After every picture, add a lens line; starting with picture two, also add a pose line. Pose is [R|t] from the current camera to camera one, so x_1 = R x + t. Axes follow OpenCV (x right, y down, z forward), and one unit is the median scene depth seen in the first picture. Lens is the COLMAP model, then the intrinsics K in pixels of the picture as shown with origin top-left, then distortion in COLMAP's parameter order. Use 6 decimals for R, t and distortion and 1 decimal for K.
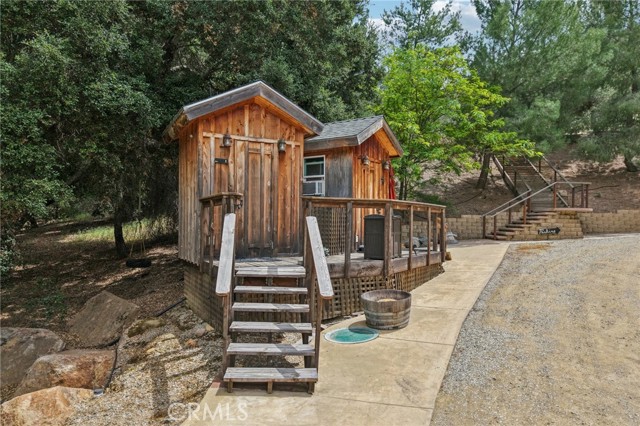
lens RADIAL K [[432.3, 0, 321.6], [0, 432.3, 214.5], [0, 0, 1]] dist [-0.001185, 0.002344]
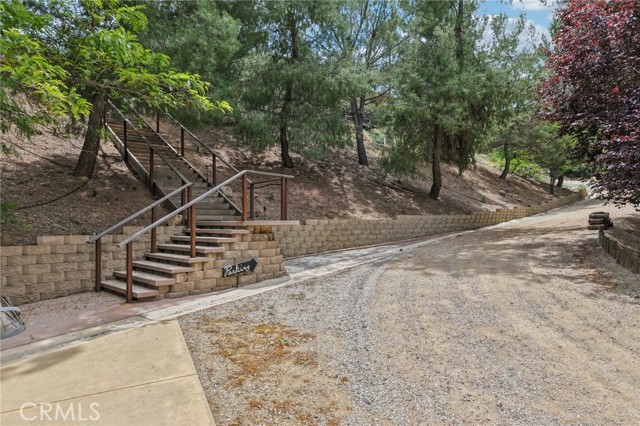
lens RADIAL K [[432.3, 0, 322.5], [0, 432.3, 213.7], [0, 0, 1]] dist [-0.001185, 0.002344]
pose [[0.636145, -0.003167, 0.771563, 0.182135], [-0.002533, 0.999978, 0.006193, -0.023497], [-0.771566, -0.005894, 0.636122, 0.540430]]
